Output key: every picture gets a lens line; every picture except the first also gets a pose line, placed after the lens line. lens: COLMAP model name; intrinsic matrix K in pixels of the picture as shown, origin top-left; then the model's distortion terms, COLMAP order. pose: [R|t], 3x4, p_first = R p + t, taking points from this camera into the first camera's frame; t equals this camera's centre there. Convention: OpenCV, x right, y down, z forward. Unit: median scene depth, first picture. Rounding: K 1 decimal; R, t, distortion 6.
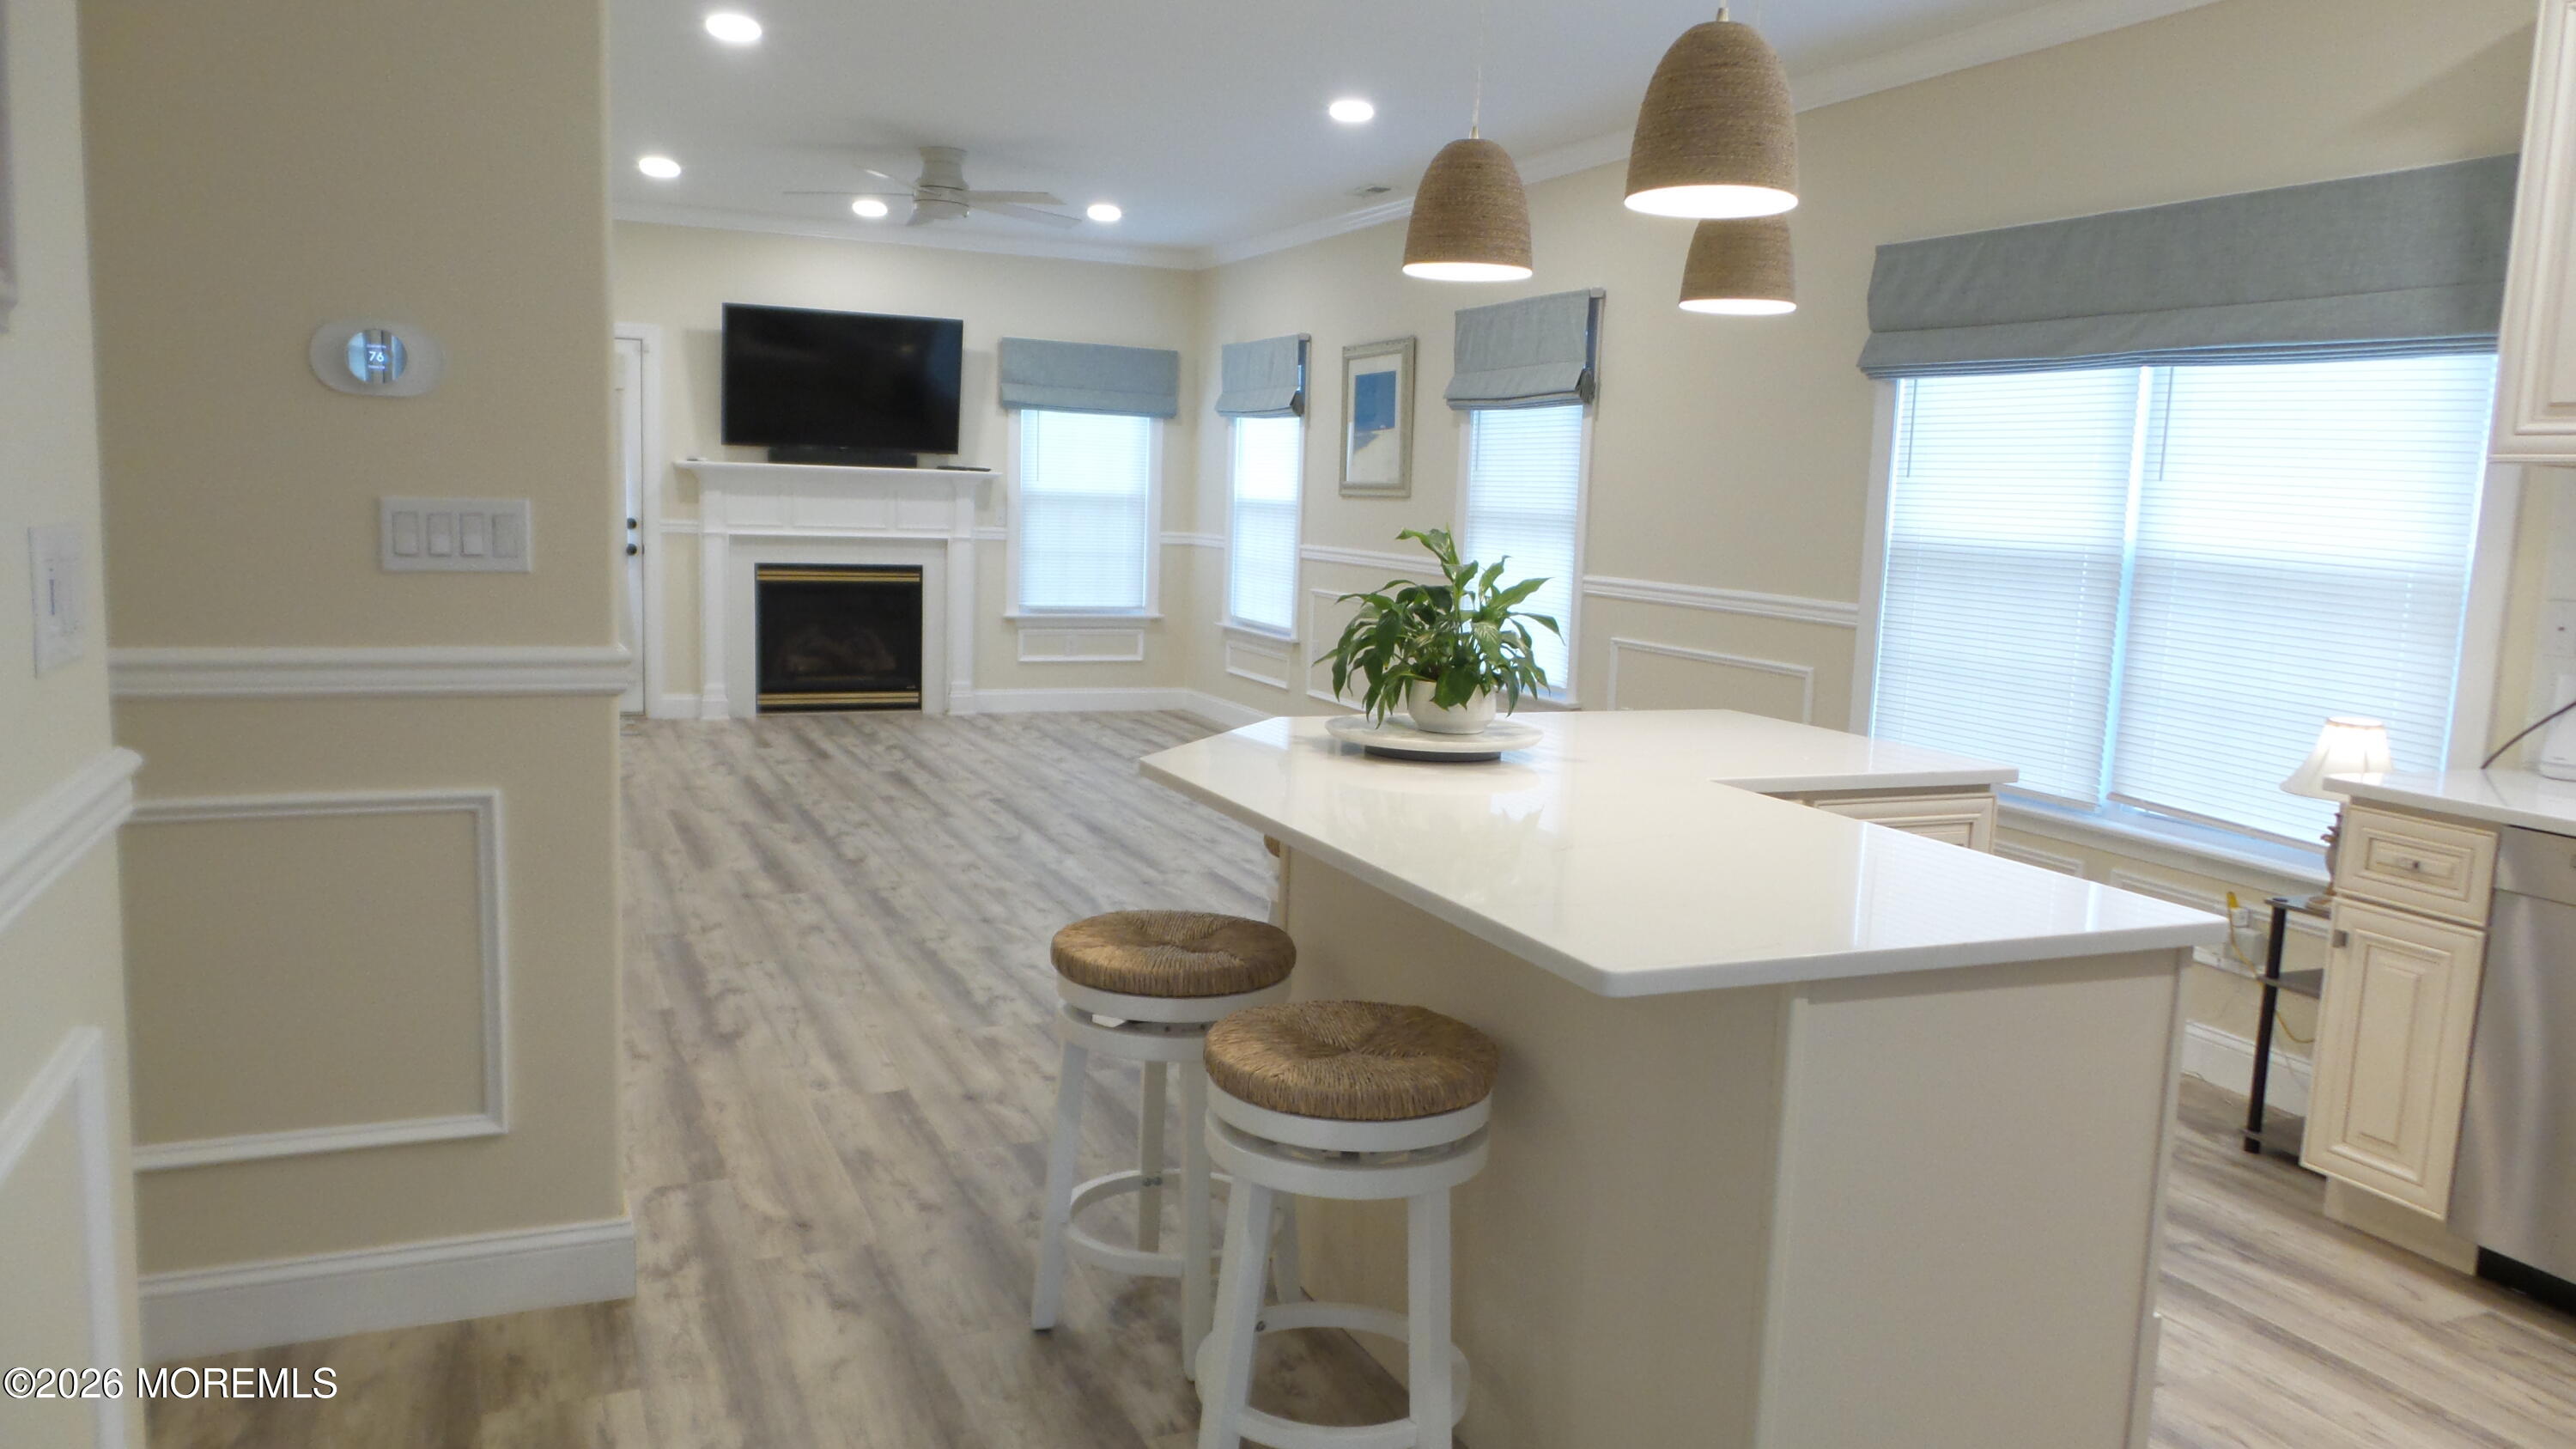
lens RADIAL K [[1797.9, 0, 1294.7], [0, 1797.9, 713.6], [0, 0, 1]] dist [-0.000202, 0.009489]
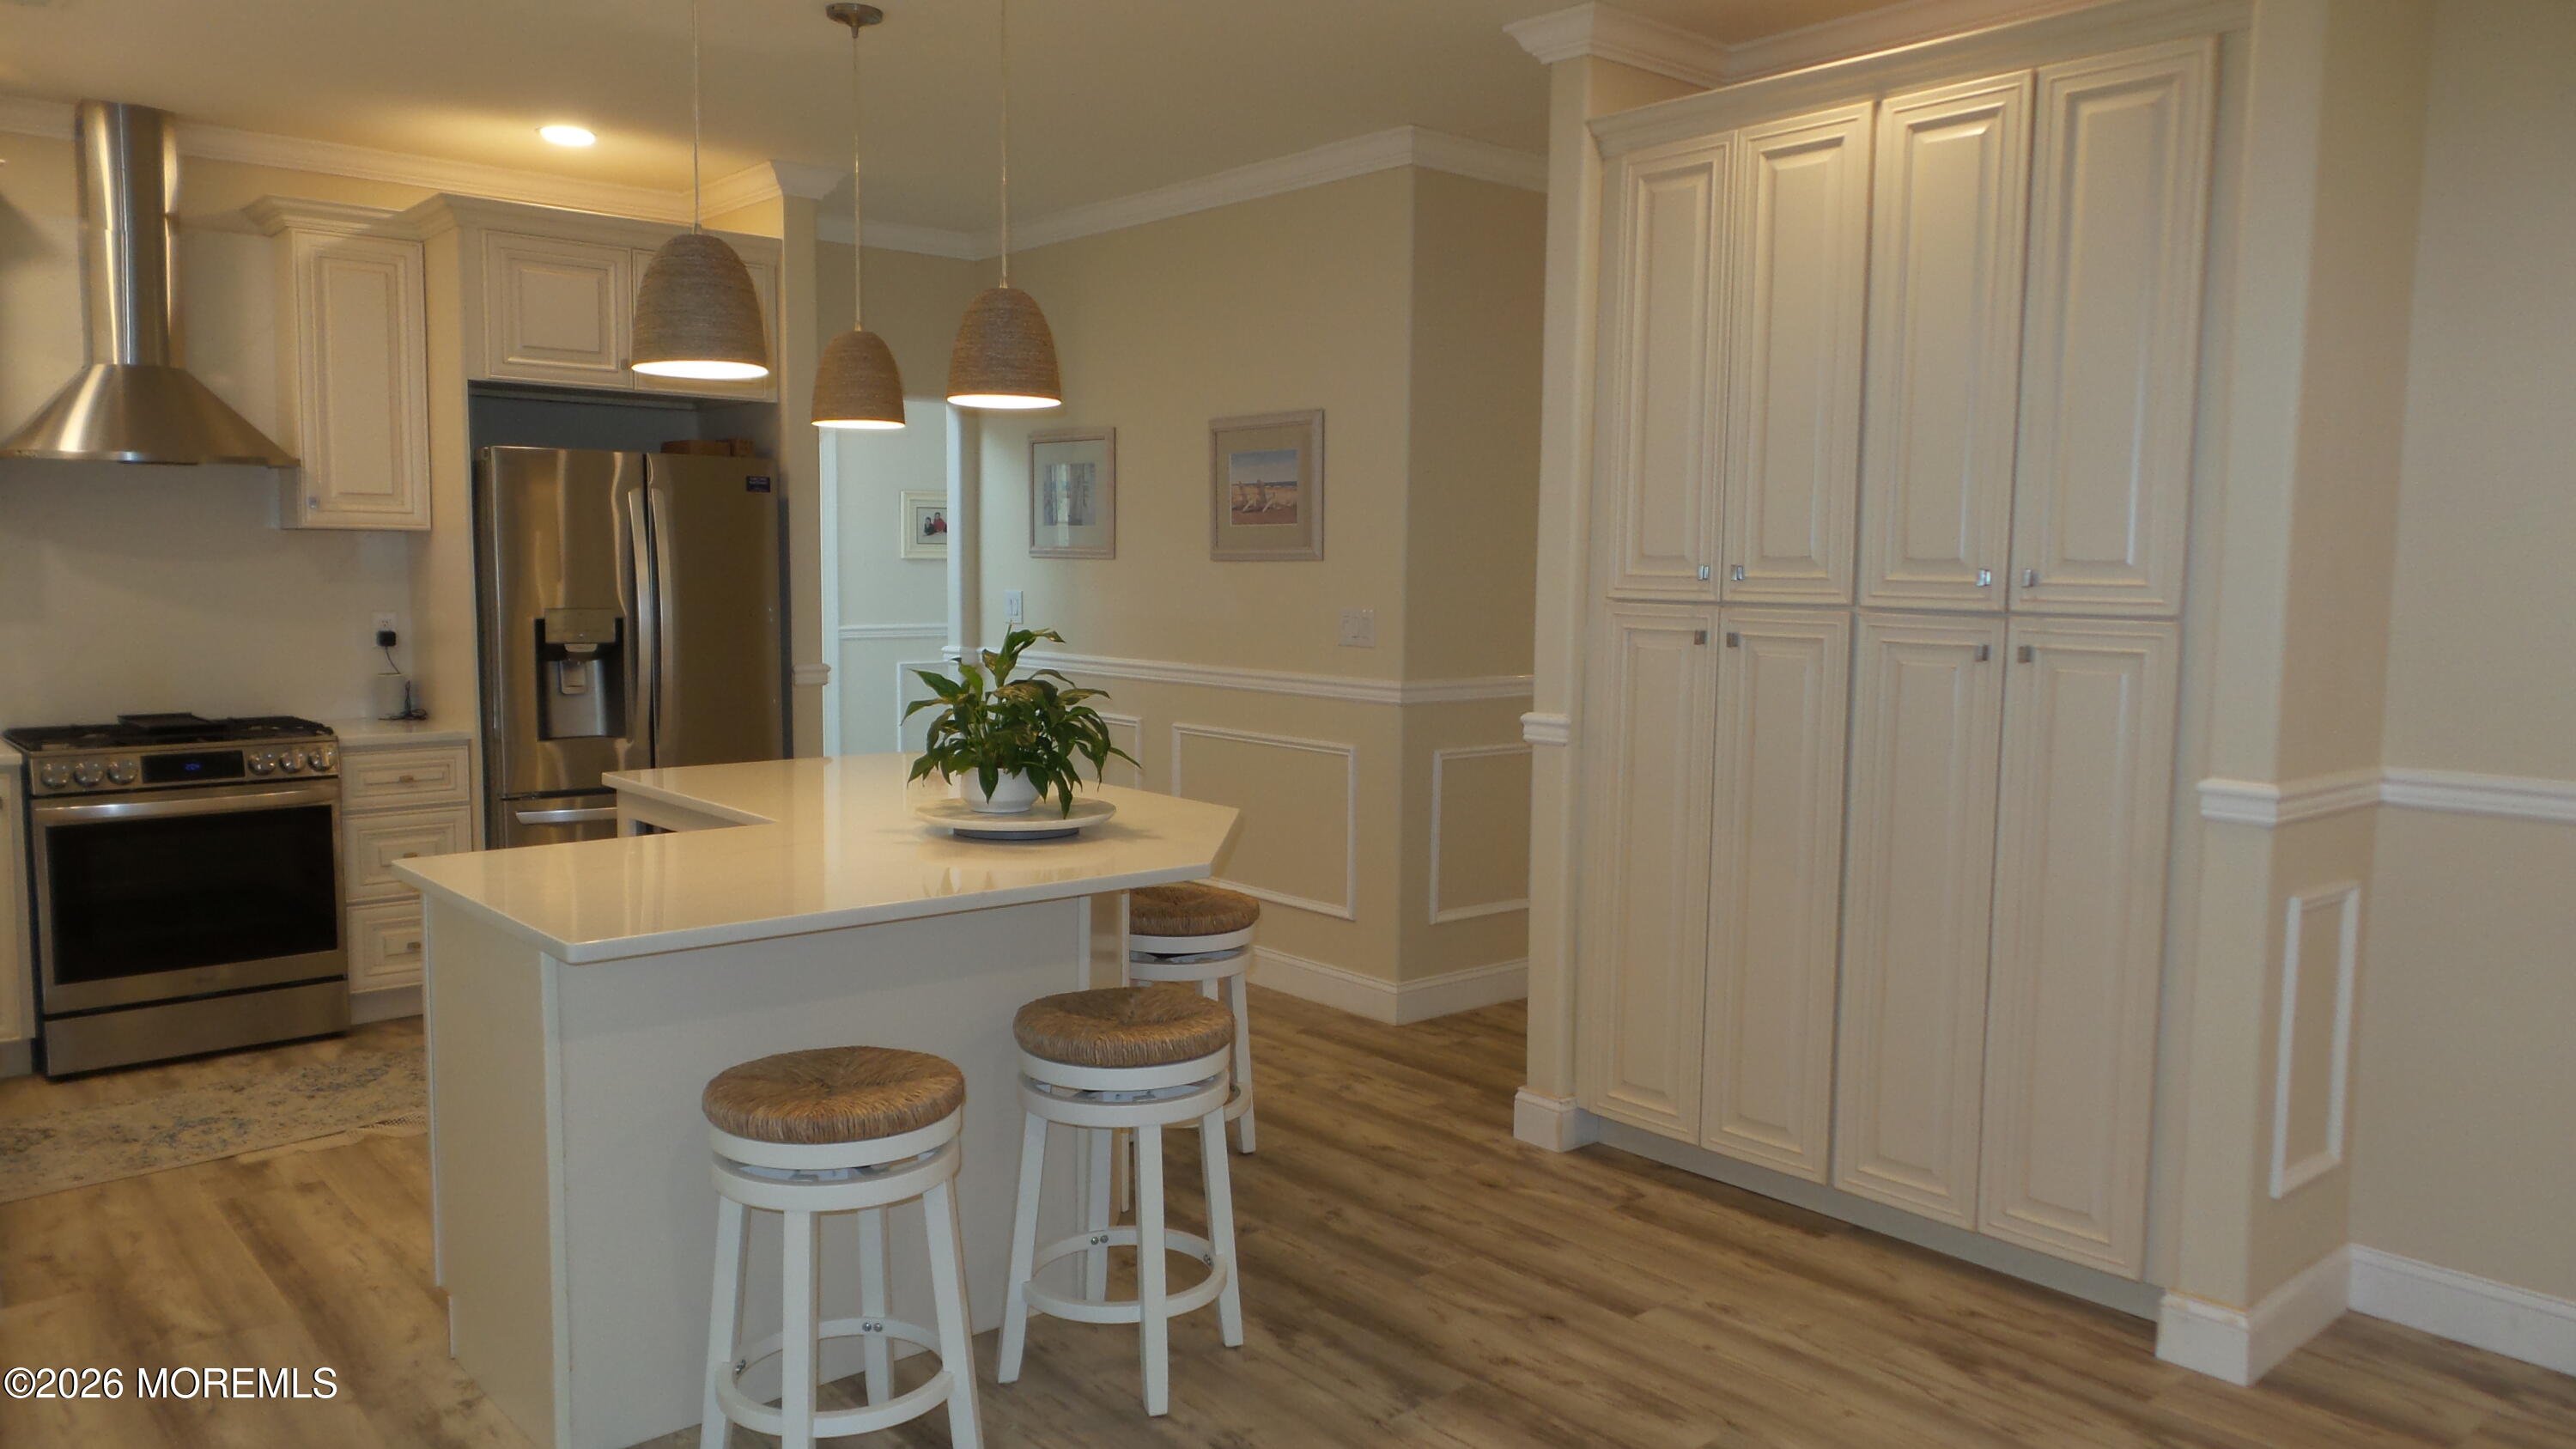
lens RADIAL K [[1797.9, 0, 1292.1], [0, 1797.9, 735.6], [0, 0, 1]] dist [-0.000202, 0.009489]
pose [[-0.956272, -0.018409, -0.291900, 0.081669], [-0.081968, 0.974891, 0.207047, -0.095179], [0.280759, 0.221920, -0.933770, 0.712129]]
